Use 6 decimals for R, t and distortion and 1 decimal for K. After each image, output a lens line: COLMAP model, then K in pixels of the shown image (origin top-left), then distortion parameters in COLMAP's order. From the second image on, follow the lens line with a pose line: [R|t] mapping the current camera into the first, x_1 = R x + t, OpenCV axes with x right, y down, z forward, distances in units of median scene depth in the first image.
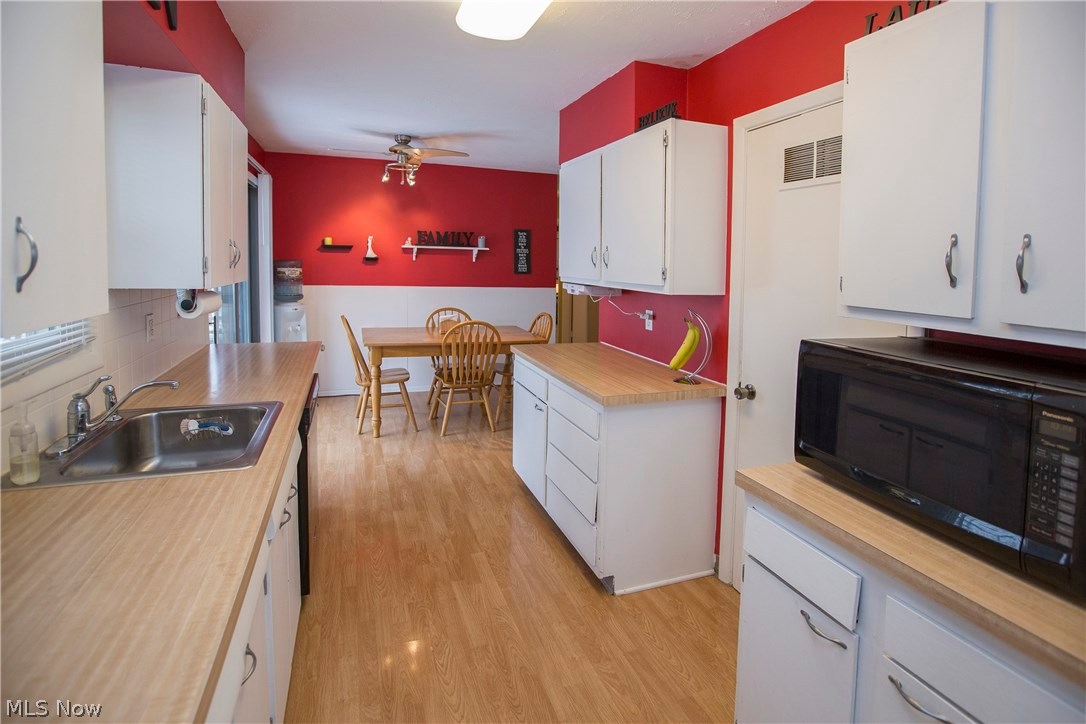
lens RADIAL K [[512.7, 0, 519.9], [0, 512.7, 361.8], [0, 0, 1]] dist [-0.057848, 0.018826]
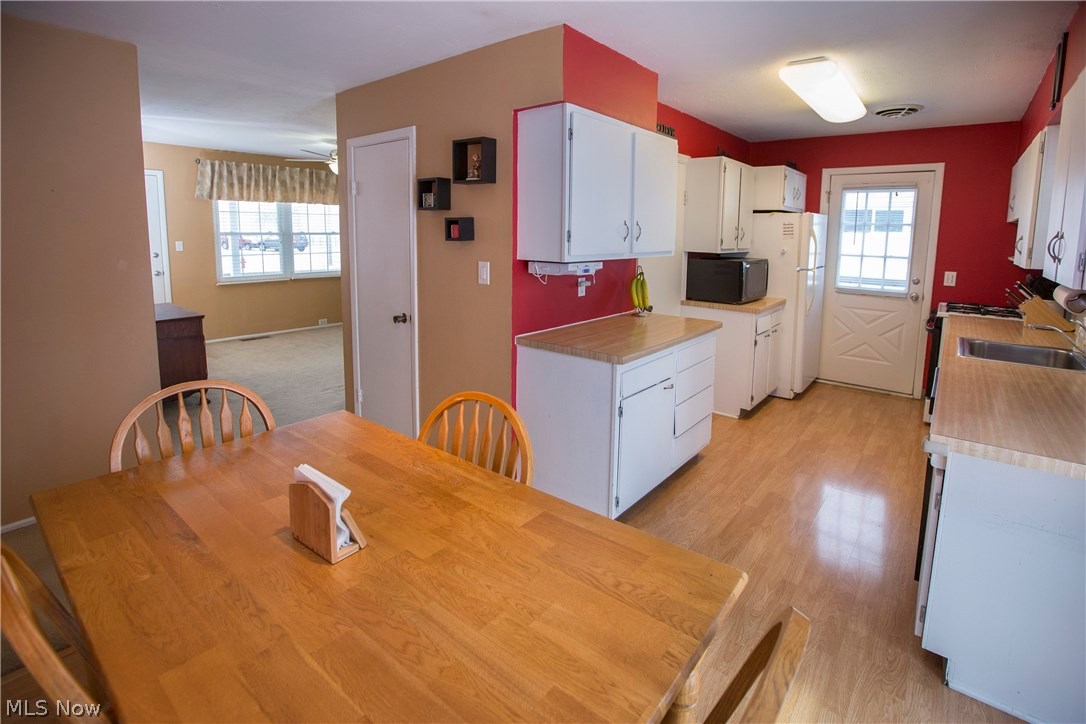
lens RADIAL K [[512.7, 0, 519.9], [0, 512.7, 361.8], [0, 0, 1]] dist [-0.057848, 0.018826]
pose [[-0.523748, -0.218243, 0.823443, -0.886802], [0.155614, 0.925850, 0.344362, -0.492622], [-0.837539, 0.308499, -0.450951, 2.464072]]
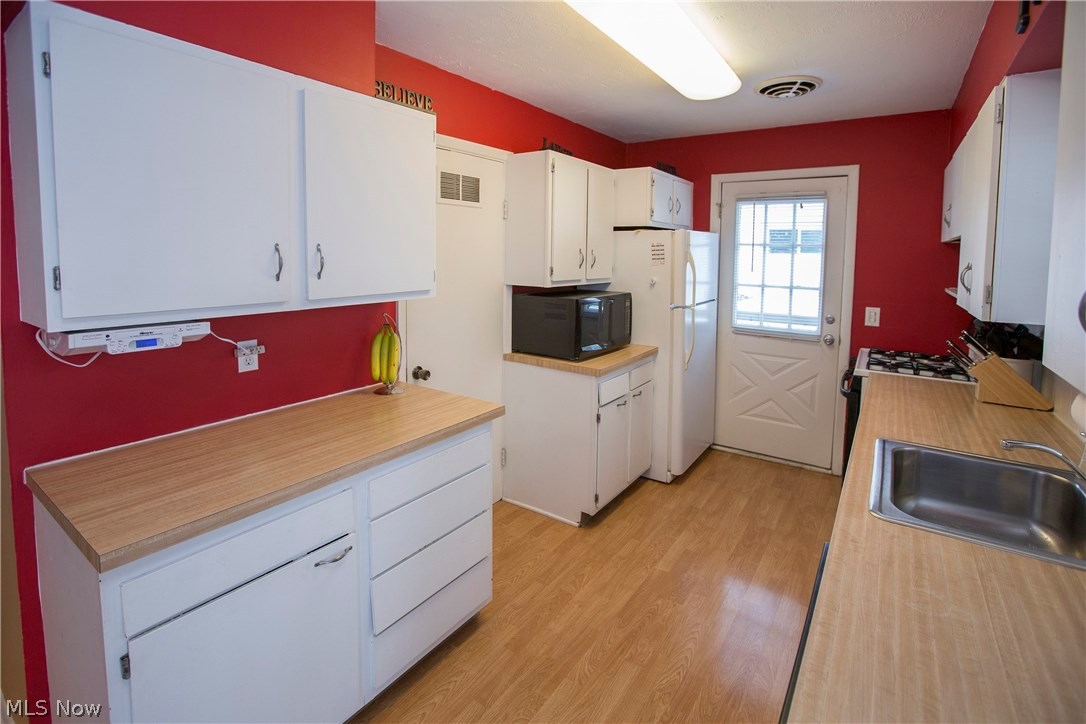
lens RADIAL K [[506.7, 0, 510.2], [0, 506.7, 359.4], [0, 0, 1]] dist [-0.059138, 0.020967]
pose [[-0.575256, -0.177294, 0.798528, -0.618570], [0.148272, 0.937454, 0.314954, -0.331219], [-0.804423, 0.299578, -0.512988, 1.544809]]
